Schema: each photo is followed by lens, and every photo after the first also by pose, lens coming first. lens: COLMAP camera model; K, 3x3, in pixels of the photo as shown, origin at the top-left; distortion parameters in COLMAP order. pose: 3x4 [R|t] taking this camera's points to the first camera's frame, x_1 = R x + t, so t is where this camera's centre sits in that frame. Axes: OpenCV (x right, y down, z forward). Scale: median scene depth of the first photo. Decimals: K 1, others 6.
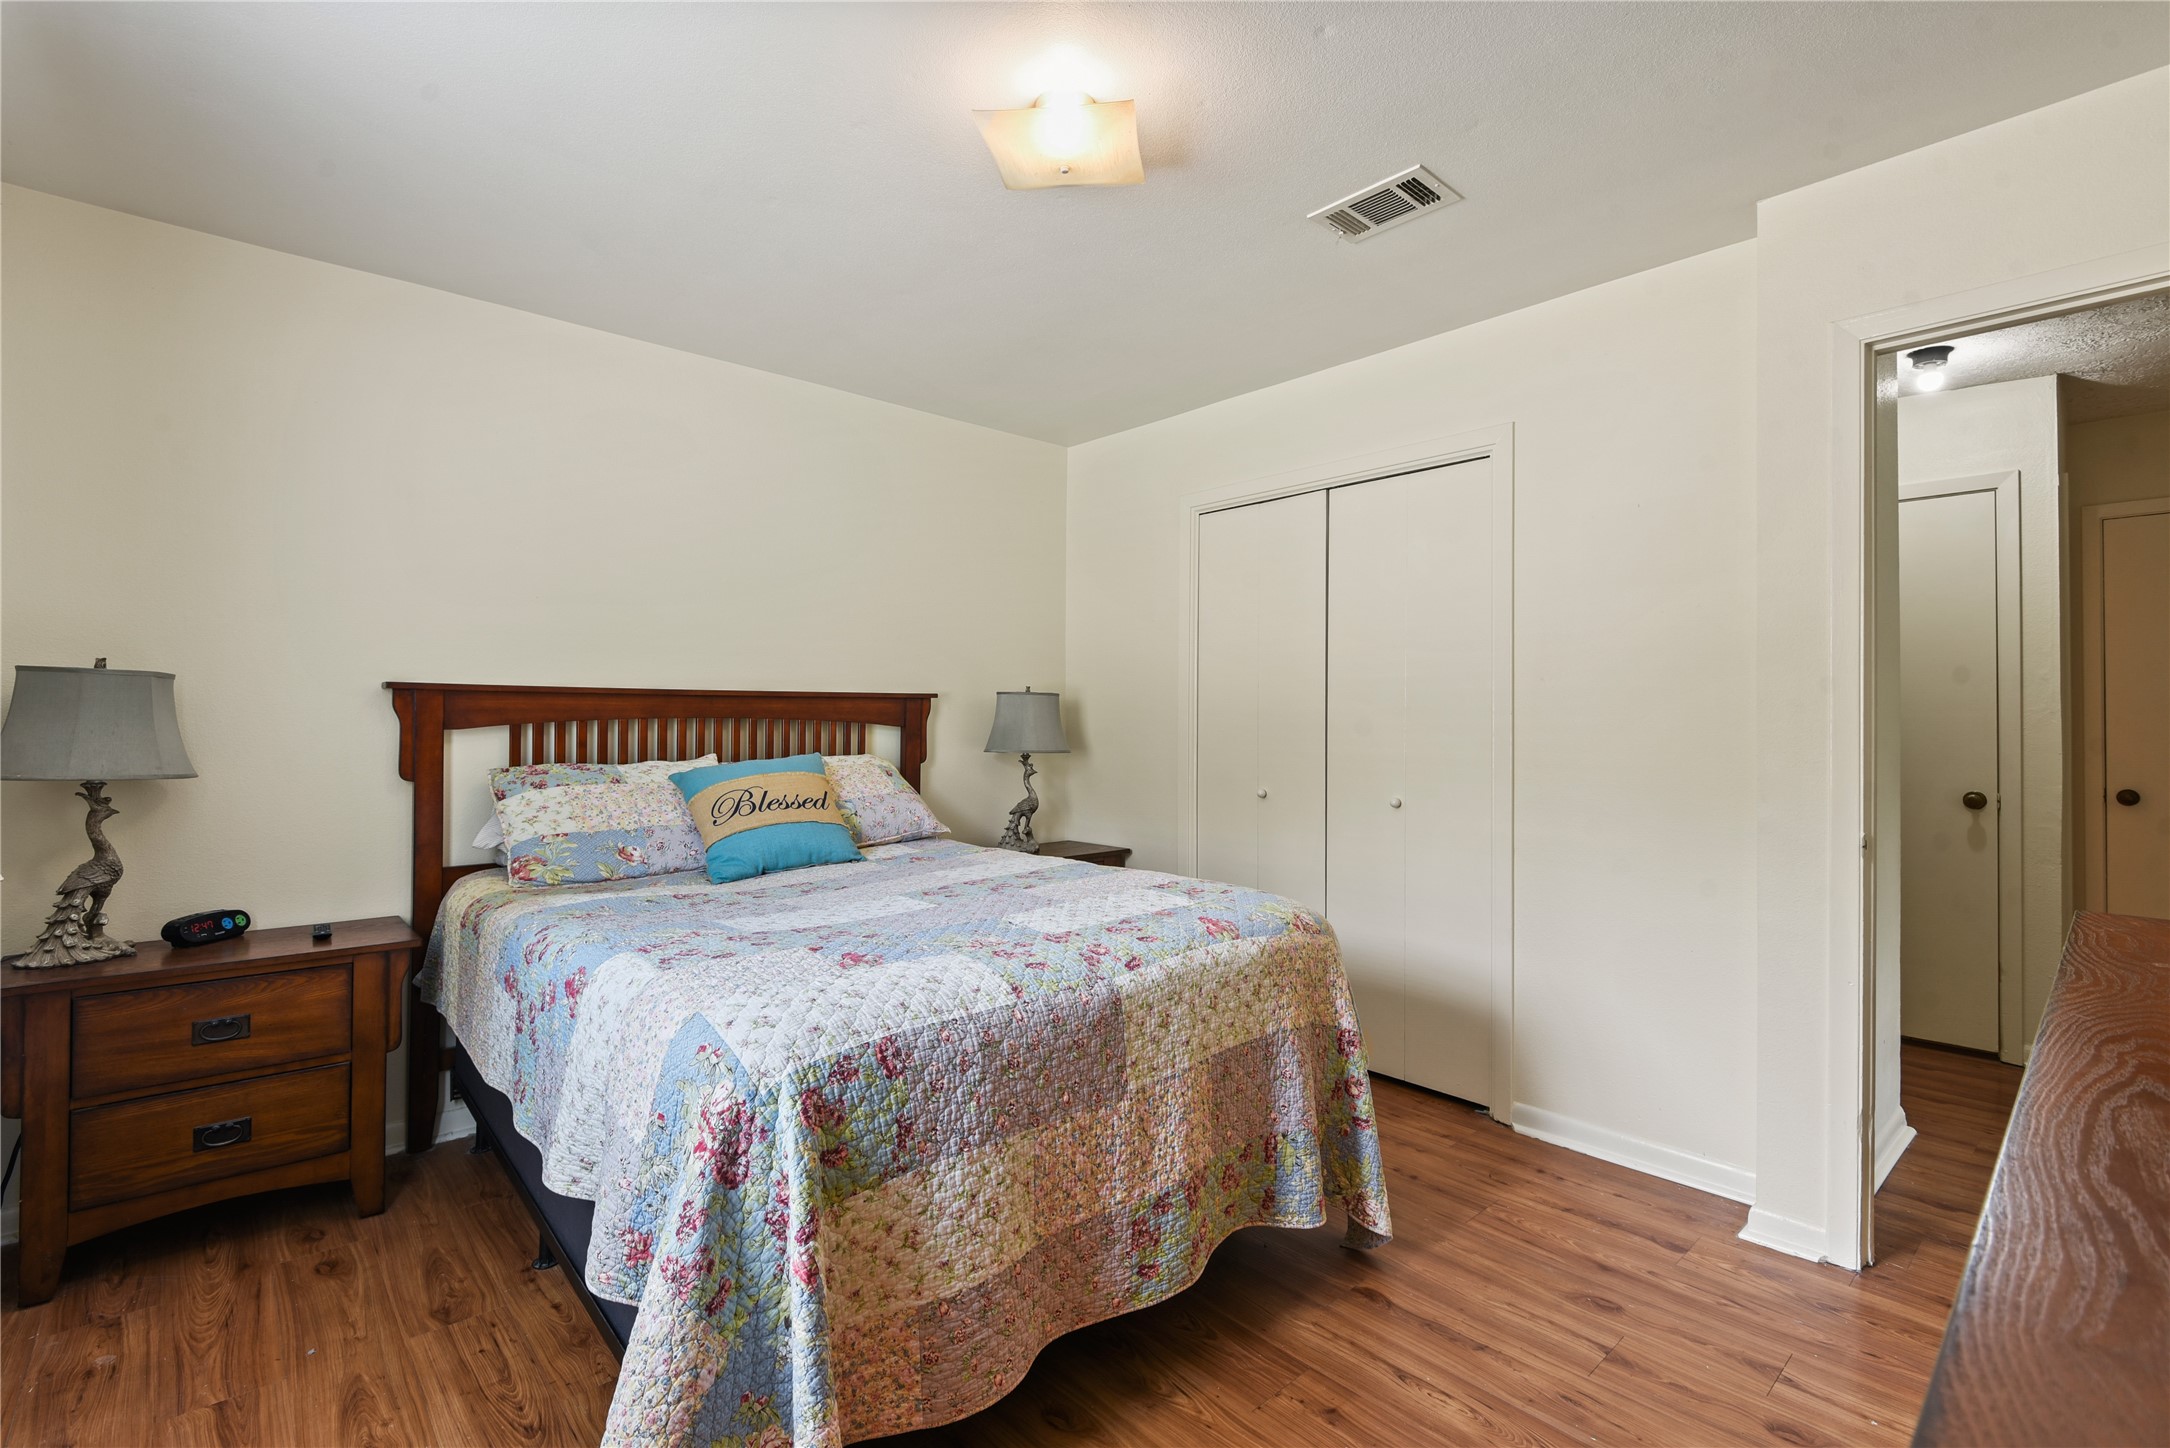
lens RADIAL K [[981.8, 0, 1073.9], [0, 981.8, 718.0], [0, 0, 1]] dist [0.024431, -0.012595]
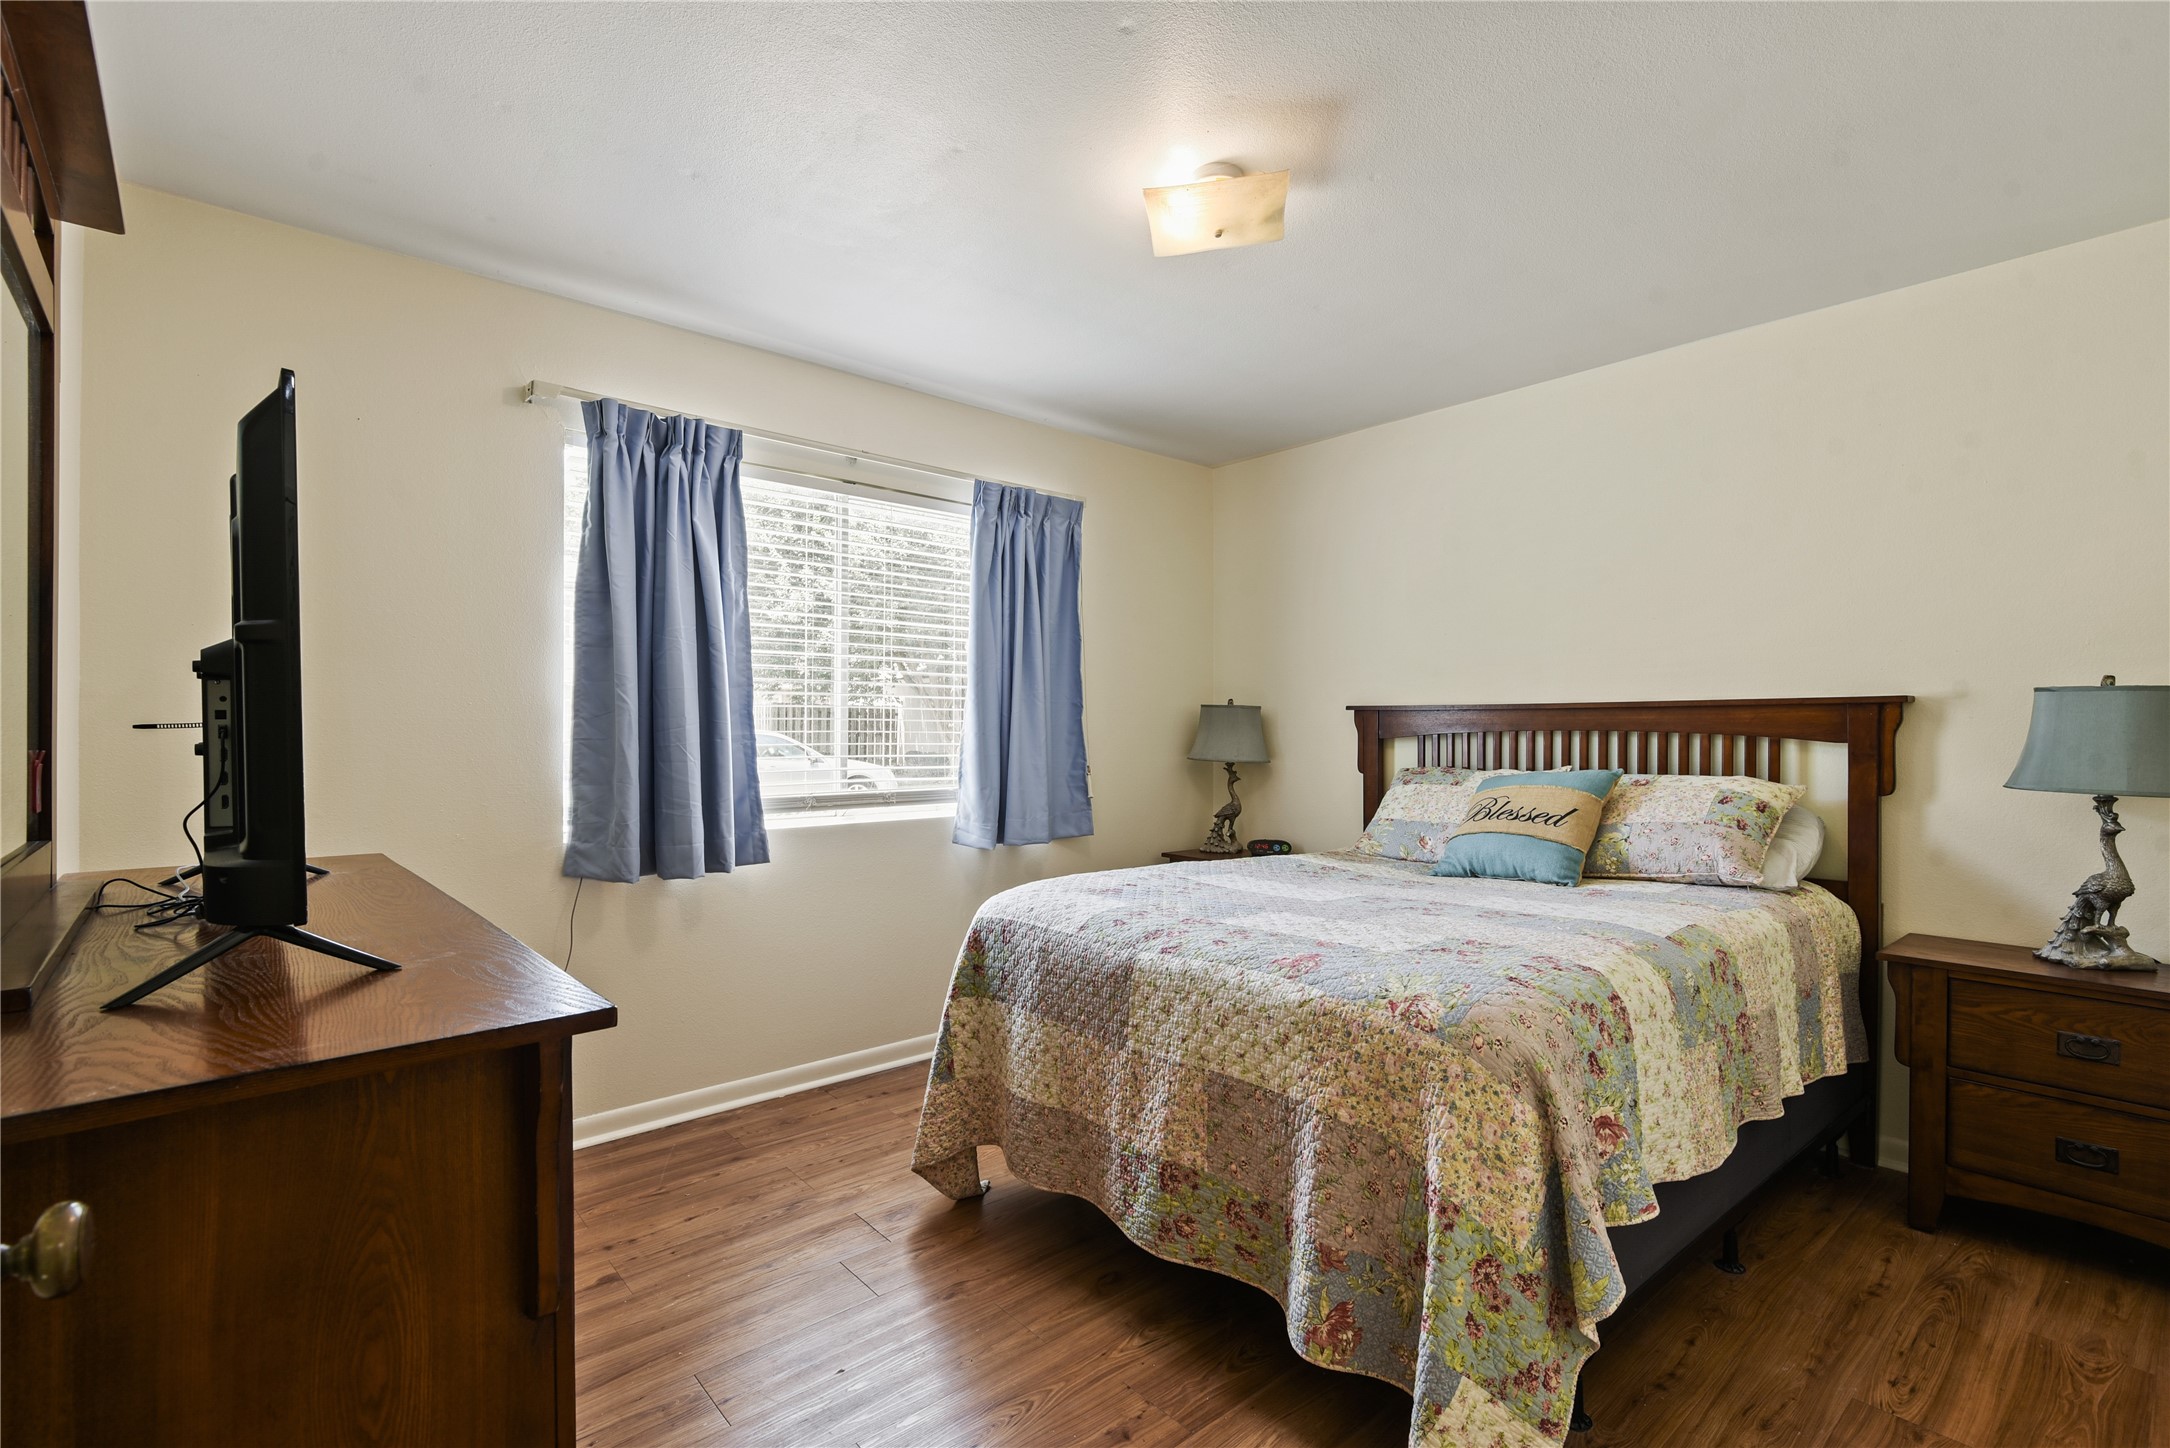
lens RADIAL K [[981.8, 0, 1073.9], [0, 981.8, 718.0], [0, 0, 1]] dist [0.024431, -0.012595]
pose [[-0.030077, -0.011485, -0.999482, 1.121392], [-0.000613, 0.999934, -0.011472, -0.001516], [0.999547, 0.000267, -0.030082, 0.875437]]
